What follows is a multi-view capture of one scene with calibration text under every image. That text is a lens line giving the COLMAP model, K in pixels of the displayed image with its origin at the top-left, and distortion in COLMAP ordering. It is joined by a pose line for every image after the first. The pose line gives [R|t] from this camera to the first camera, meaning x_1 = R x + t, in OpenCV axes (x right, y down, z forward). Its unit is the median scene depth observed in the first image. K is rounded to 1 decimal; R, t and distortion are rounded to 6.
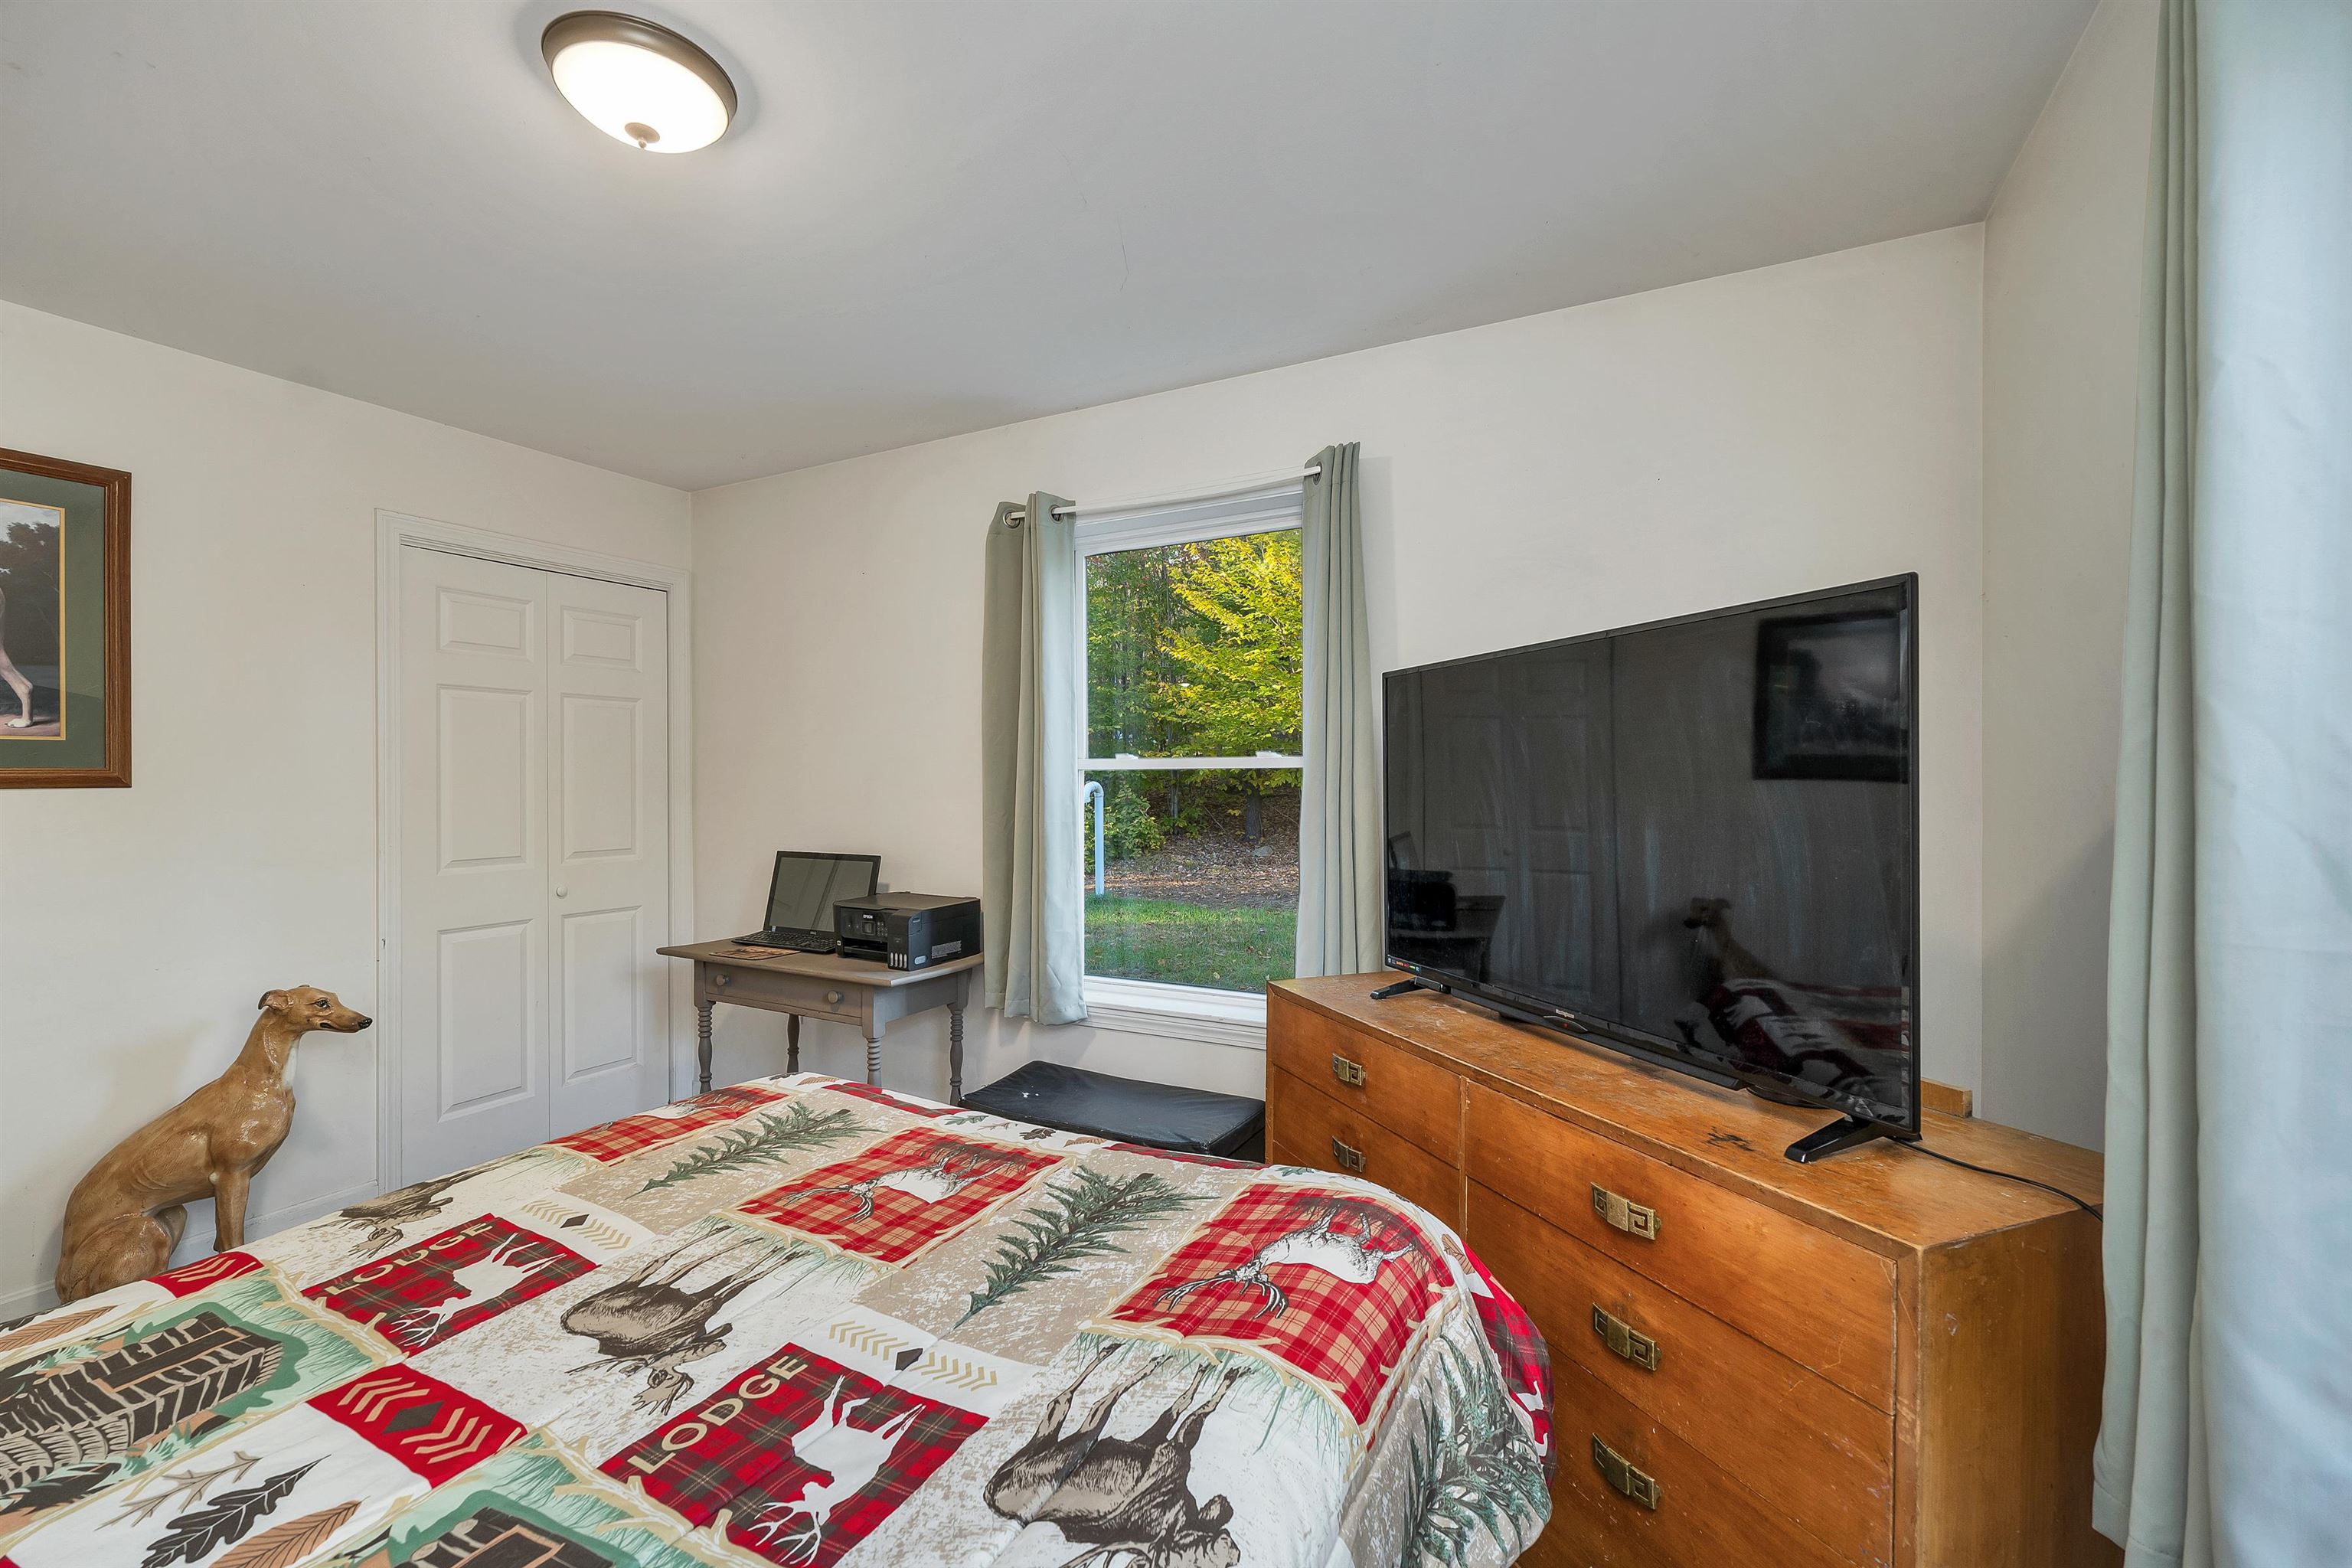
lens RADIAL K [[981.2, 0, 1163.5], [0, 981.2, 780.0], [0, 0, 1]] dist [0.000460, -0.000229]
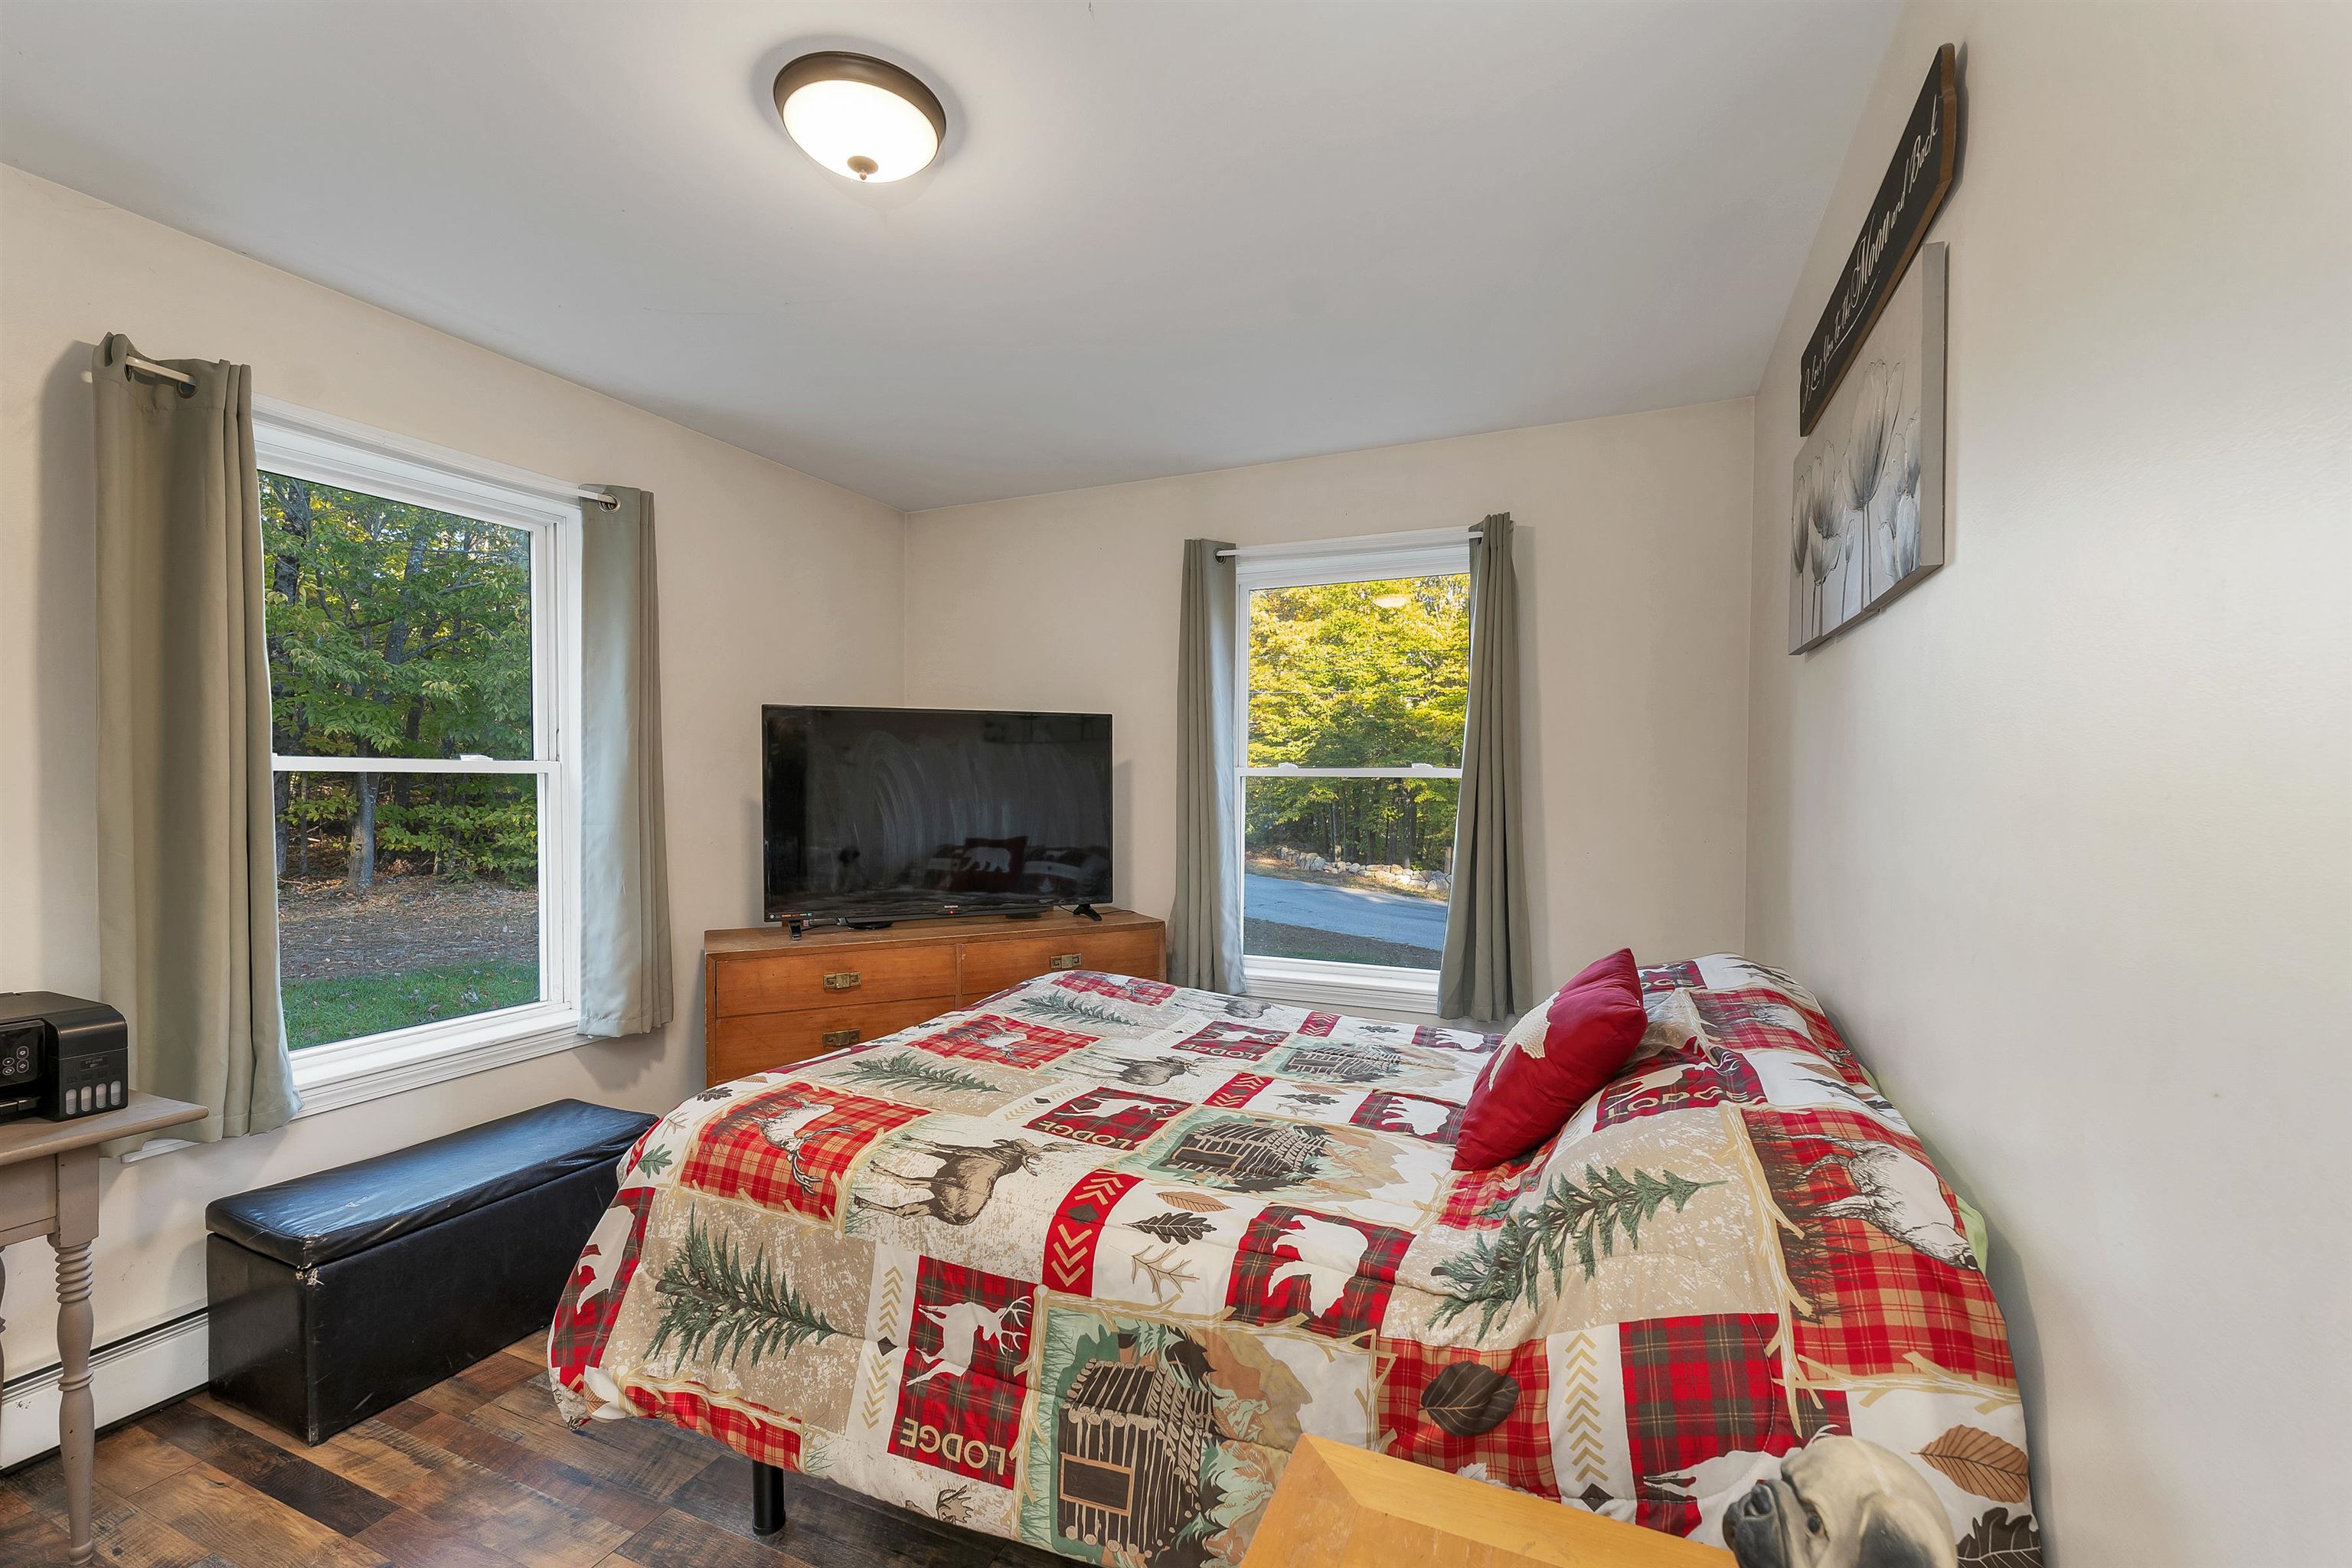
lens RADIAL K [[993.6, 0, 1175.7], [0, 993.6, 807.3], [0, 0, 1]] dist [-0.002357, -0.000270]
pose [[-0.077066, -0.021301, 0.996798, -1.881109], [0.001554, 0.999768, 0.021485, 0.003528], [-0.997025, 0.003205, -0.077015, 0.859698]]
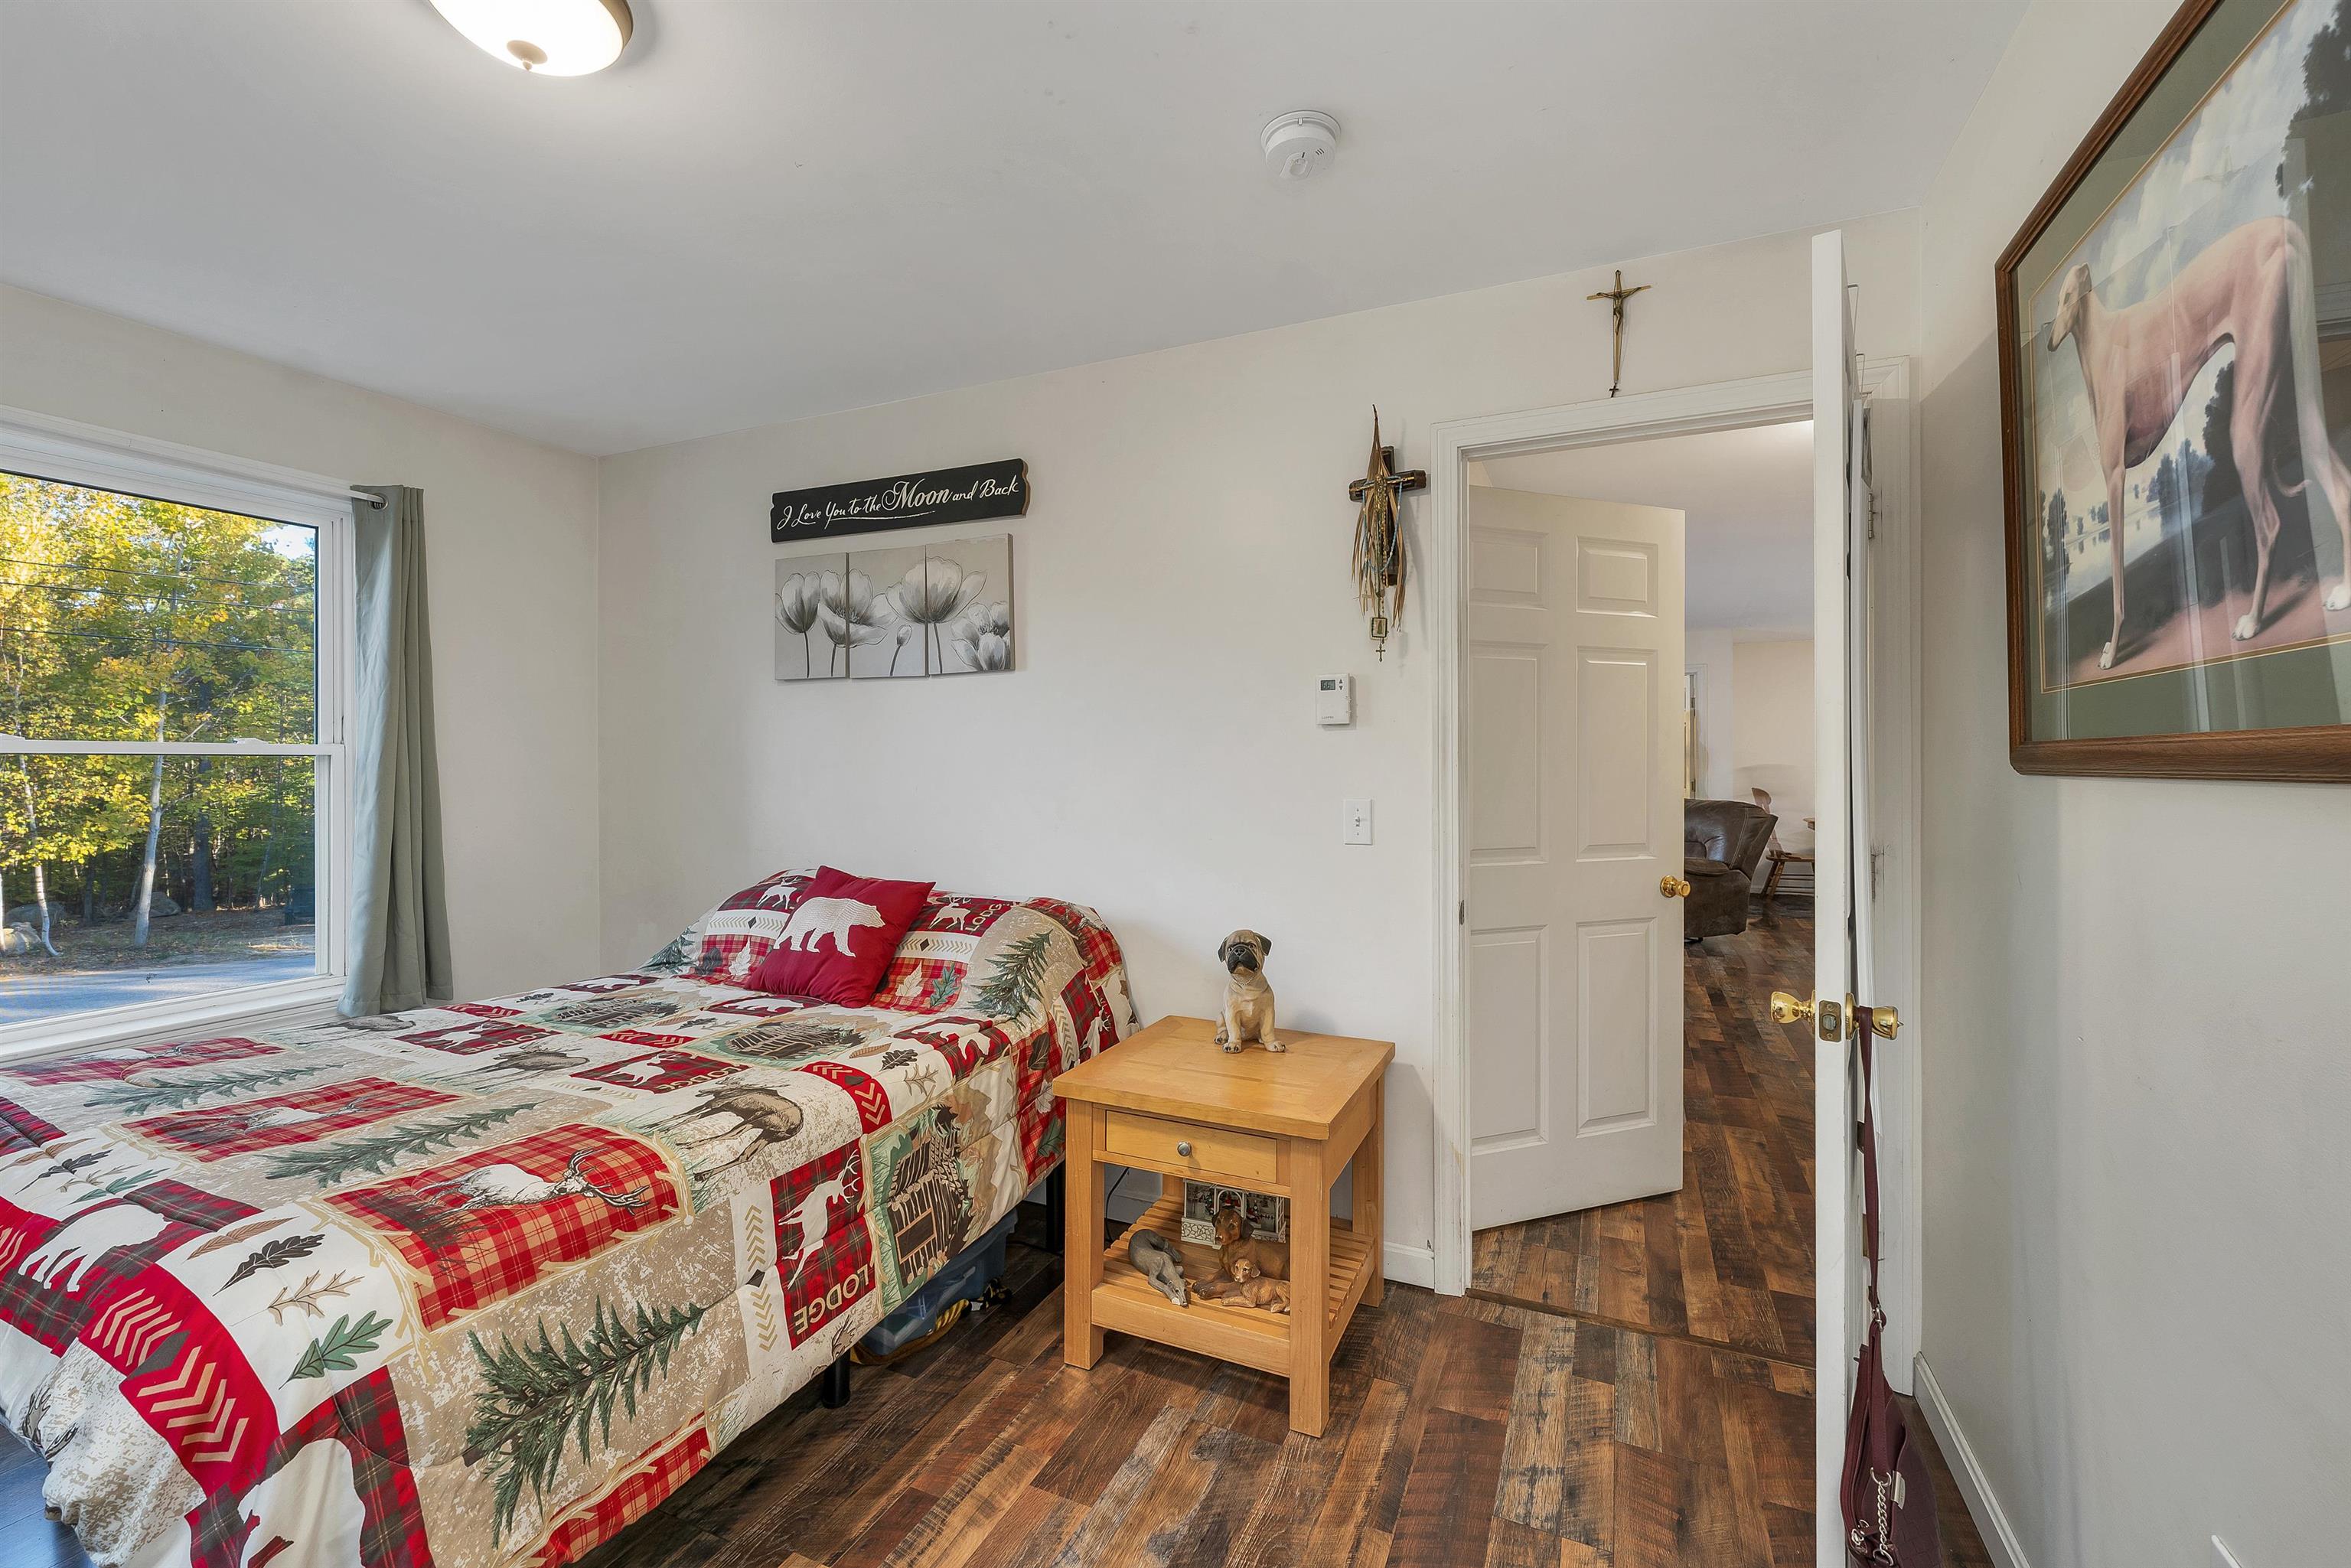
lens RADIAL K [[987.4, 0, 1173.0], [0, 987.4, 761.3], [0, 0, 1]] dist [0.003544, 0.000033]
pose [[-0.997844, 0.003829, -0.065512, -1.228840], [0.003534, 0.999983, 0.004609, -0.006318], [0.065528, 0.004367, -0.997841, 2.259860]]
